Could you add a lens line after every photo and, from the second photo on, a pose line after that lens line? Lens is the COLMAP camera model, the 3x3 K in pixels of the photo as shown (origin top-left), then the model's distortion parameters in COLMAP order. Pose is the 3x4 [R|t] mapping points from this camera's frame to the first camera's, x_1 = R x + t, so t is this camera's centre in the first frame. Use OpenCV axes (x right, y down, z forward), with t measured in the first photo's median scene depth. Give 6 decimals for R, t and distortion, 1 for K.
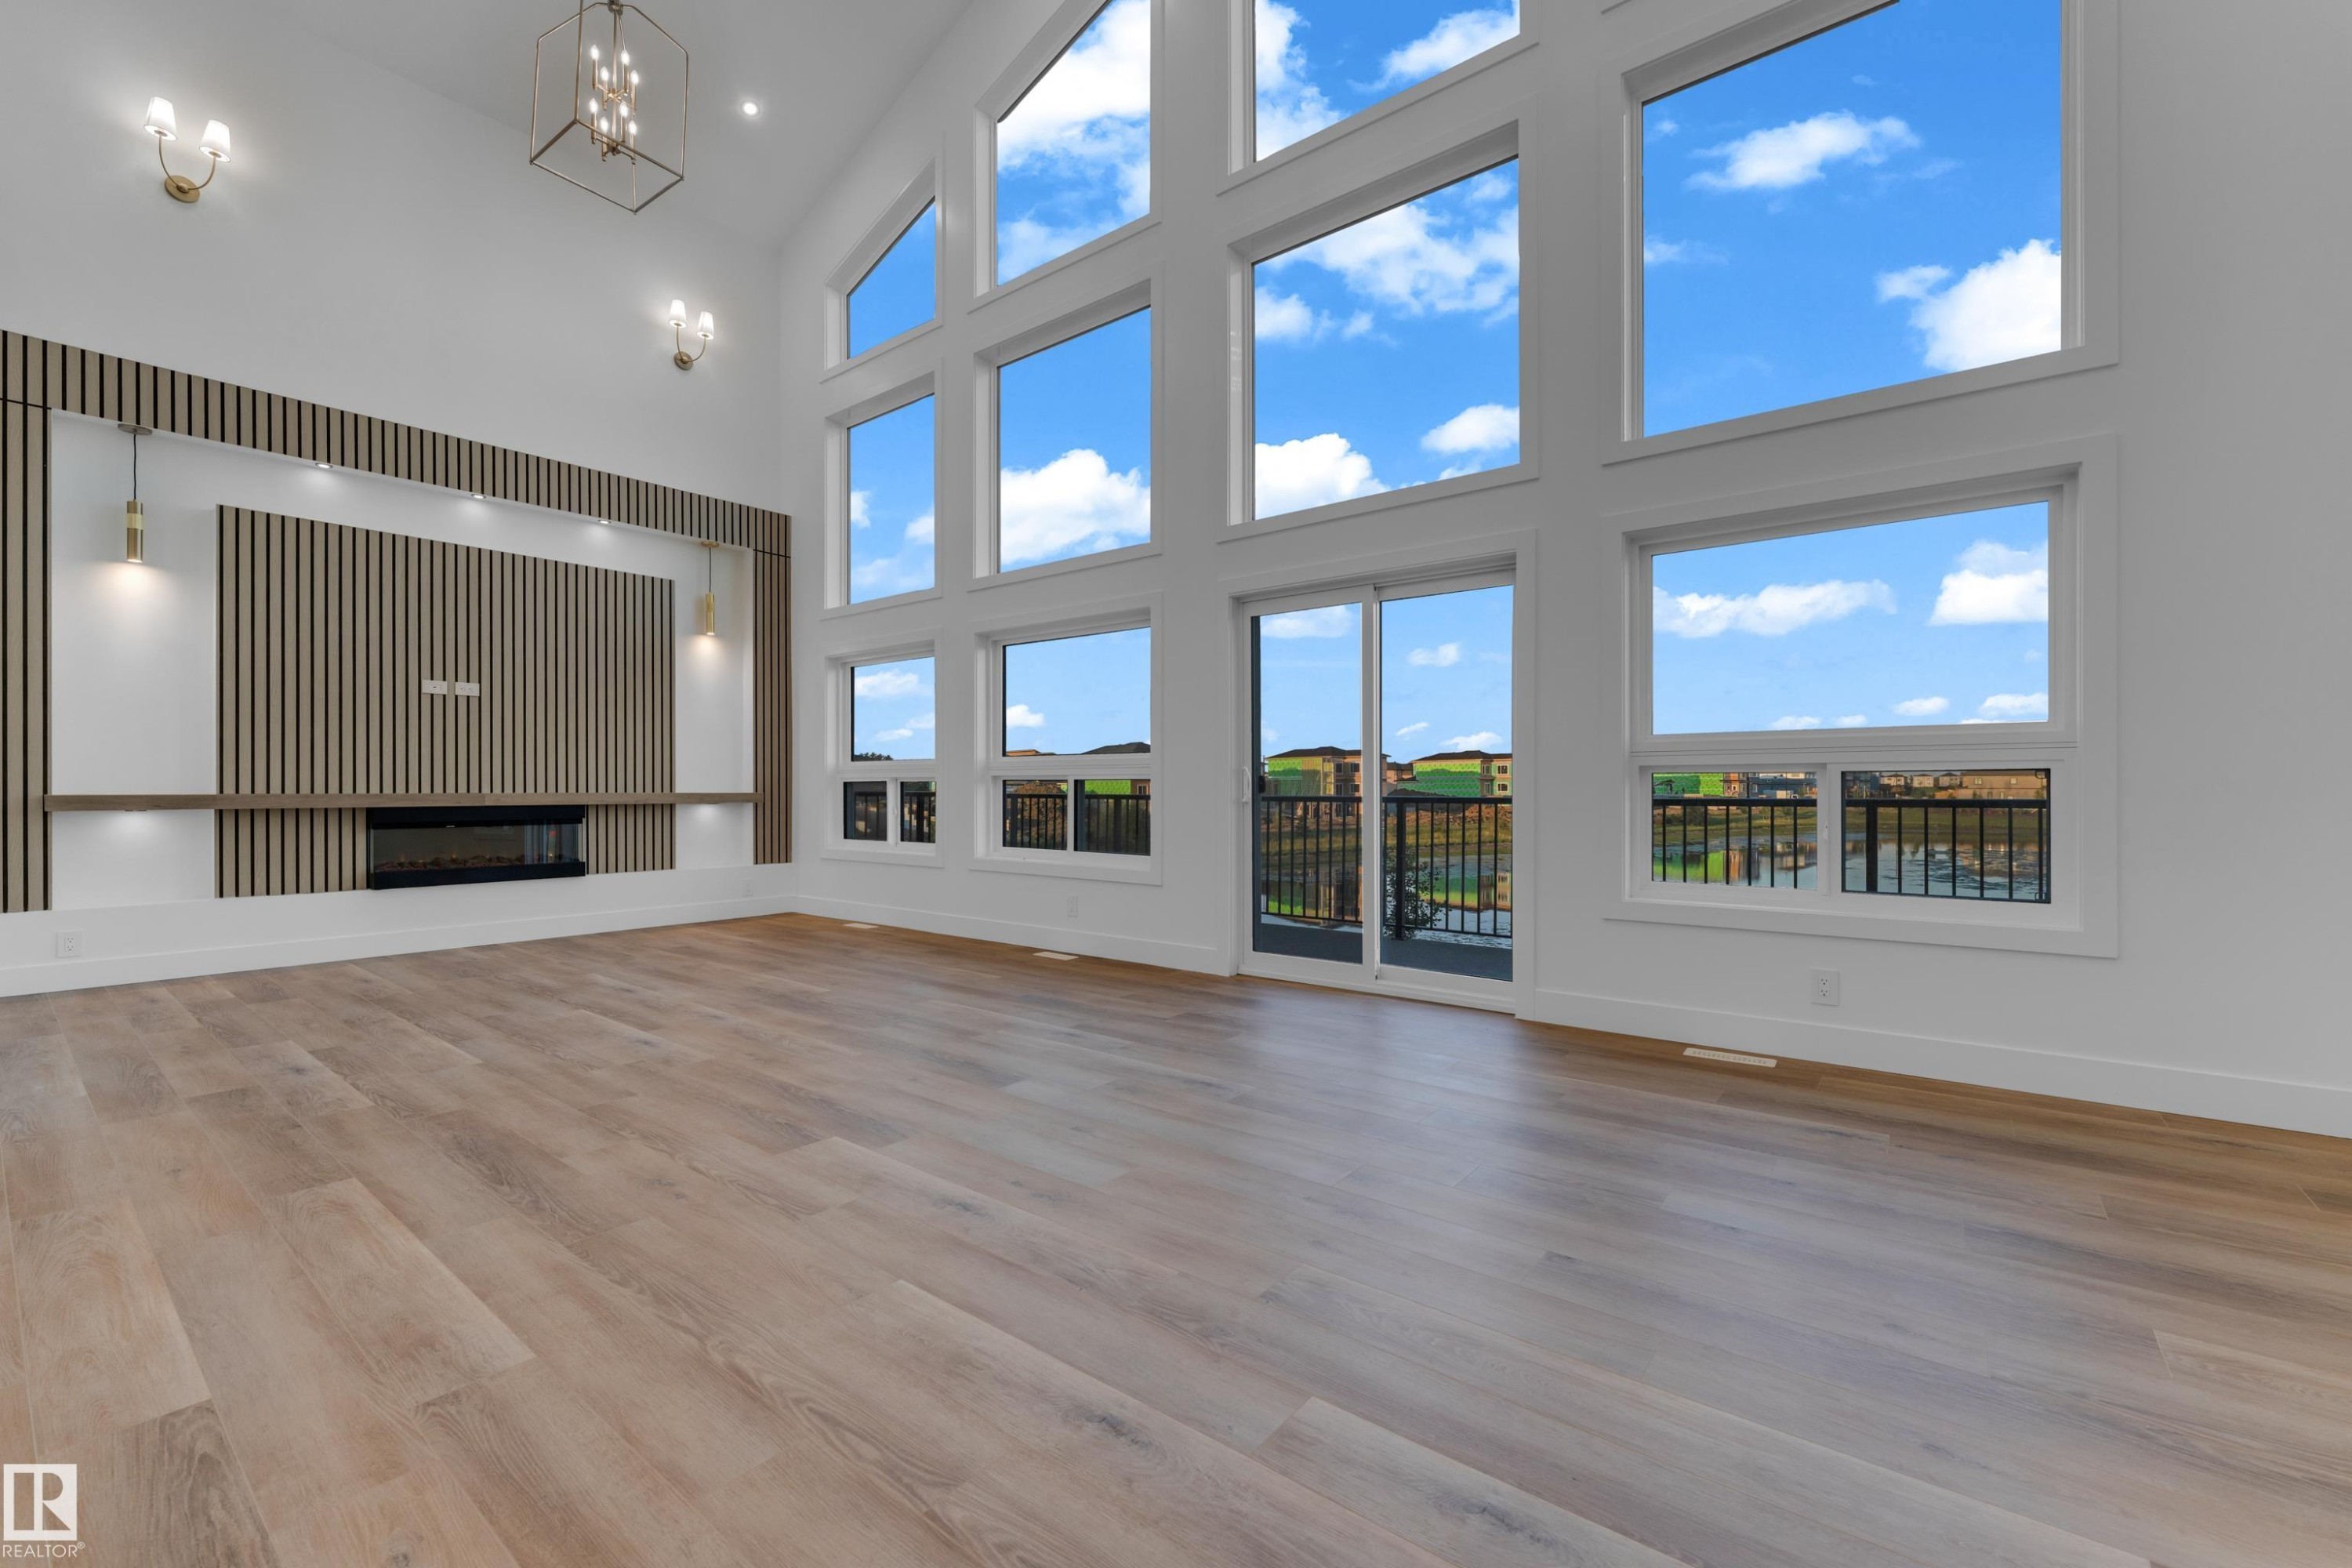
lens RADIAL K [[952.0, 0, 1193.9], [0, 952.0, 767.9], [0, 0, 1]] dist [-0.001413, 0.000731]
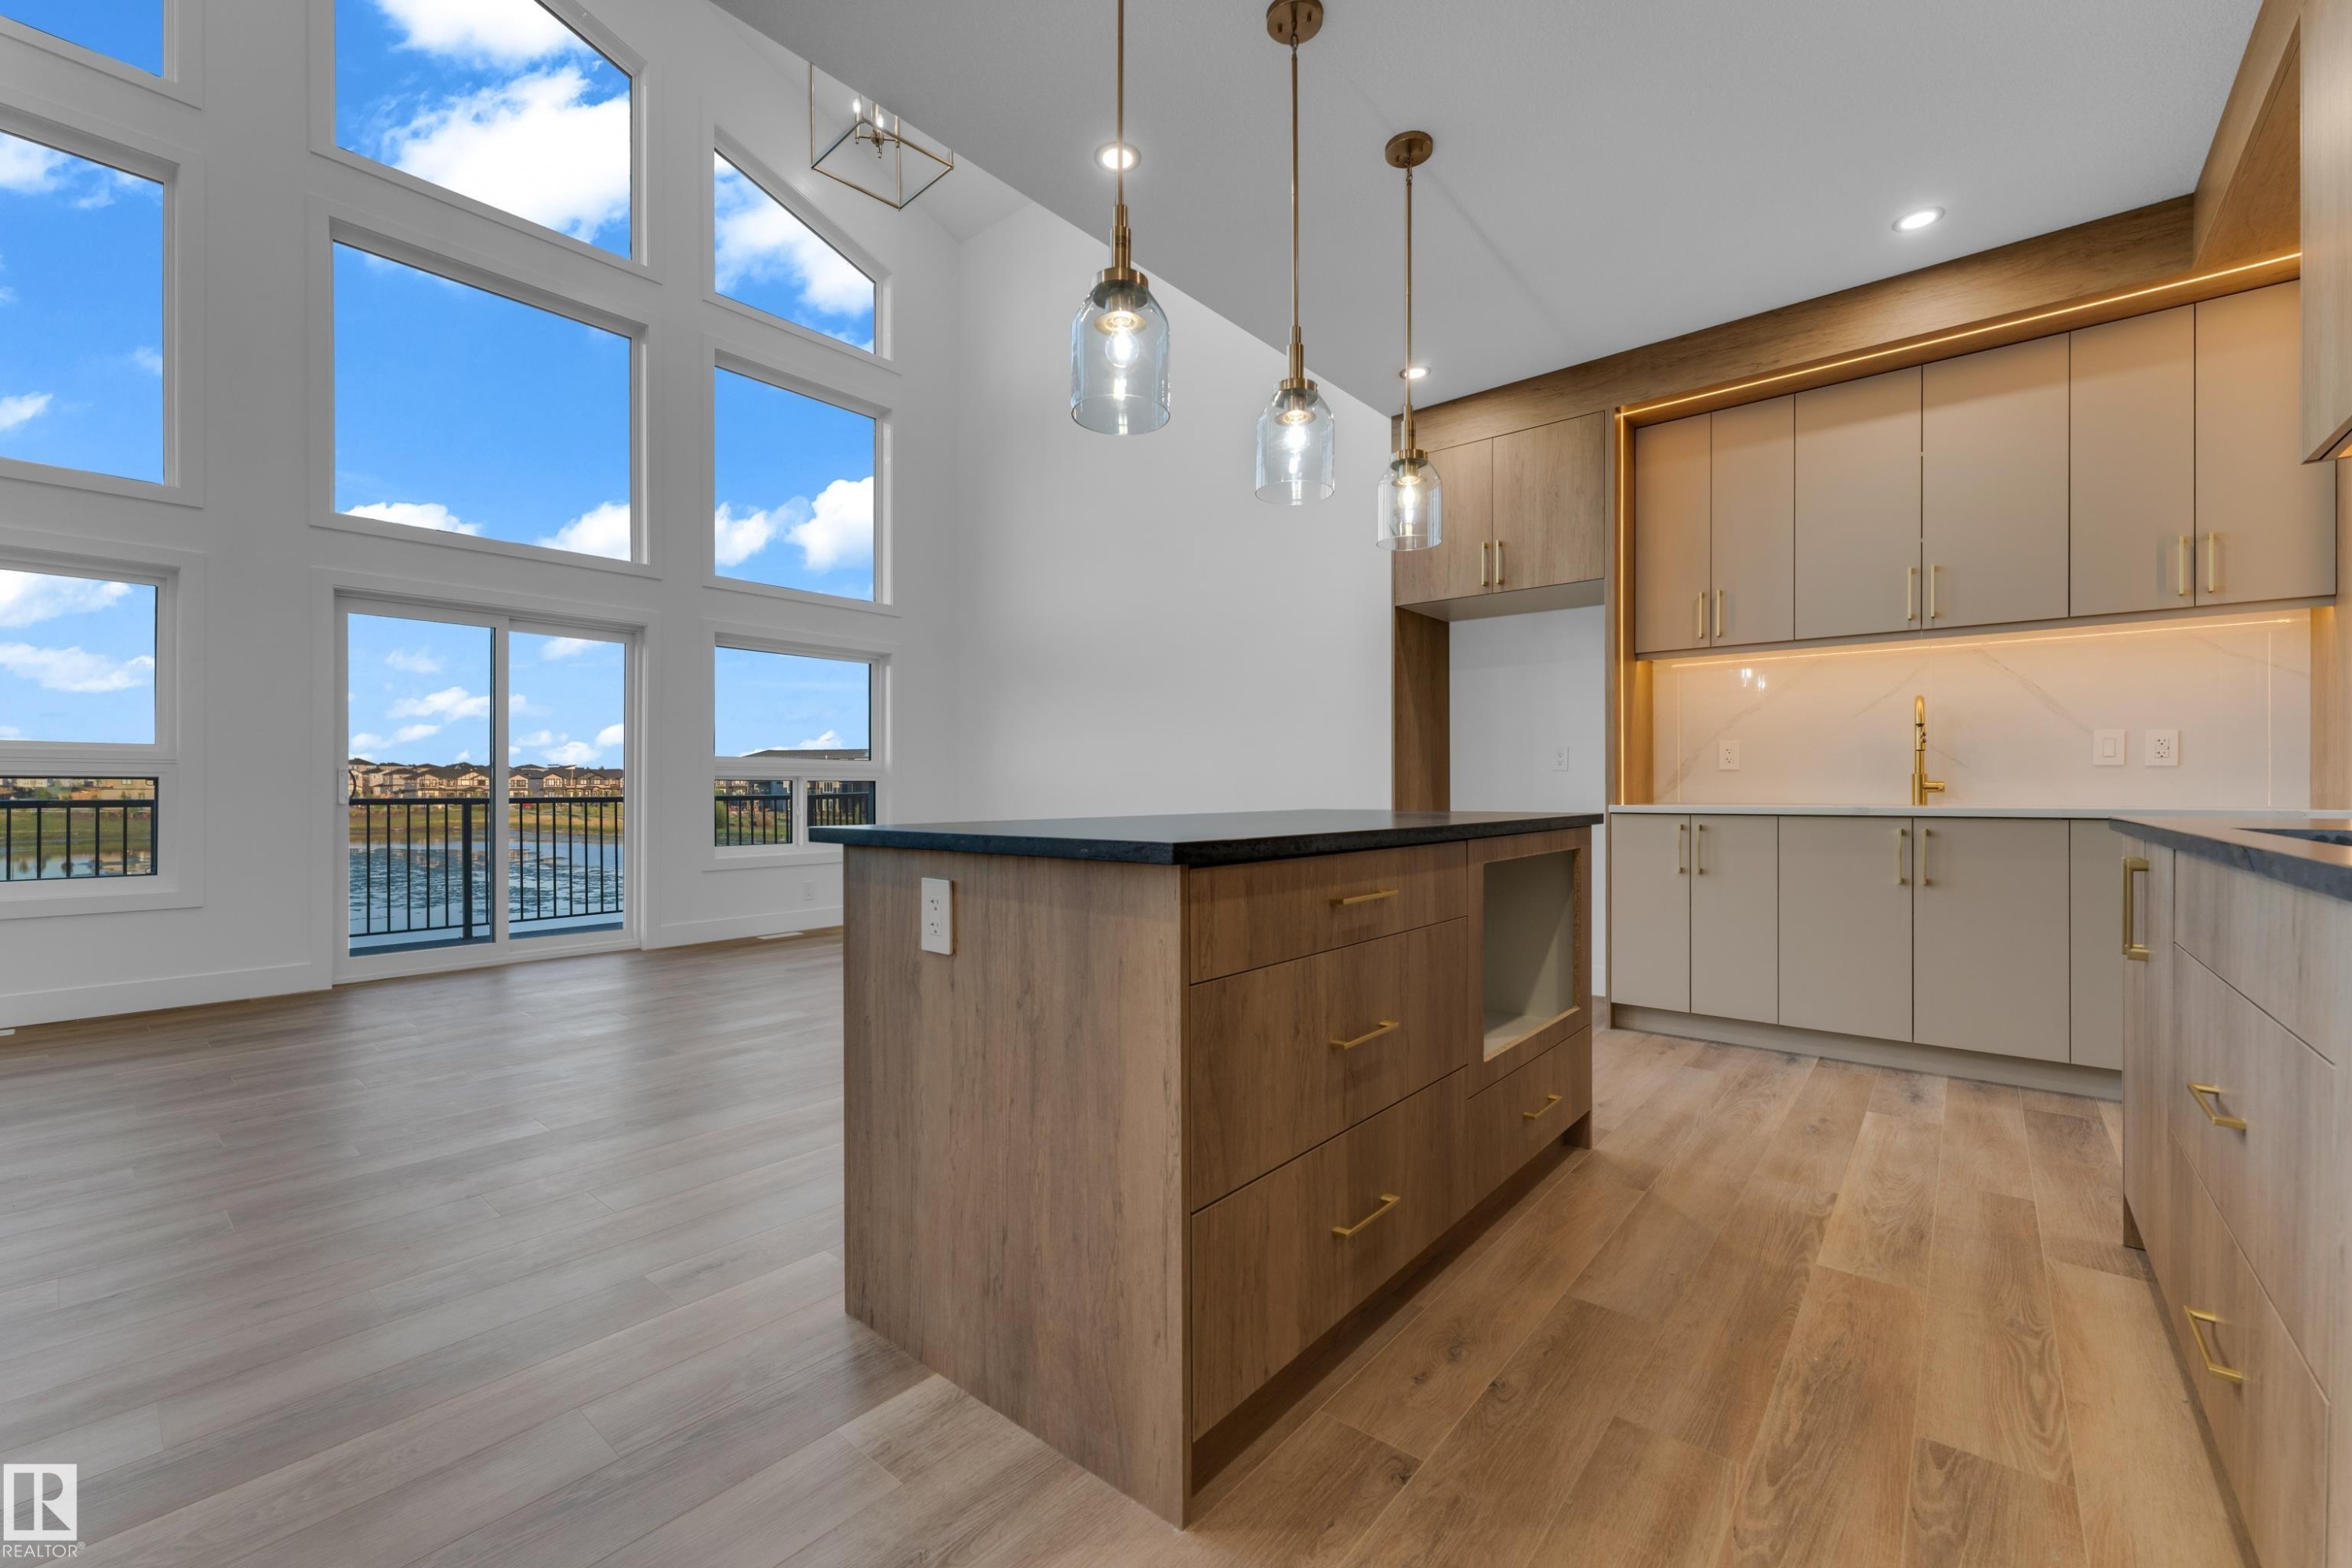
lens RADIAL K [[952.0, 0, 1159.9], [0, 952.0, 779.0], [0, 0, 1]] dist [-0.001413, 0.000731]
pose [[0.045037, 0.009539, 0.998940, -0.938354], [-0.020838, 0.999746, -0.008607, 0.000831], [-0.998768, -0.020429, 0.045224, 0.141069]]
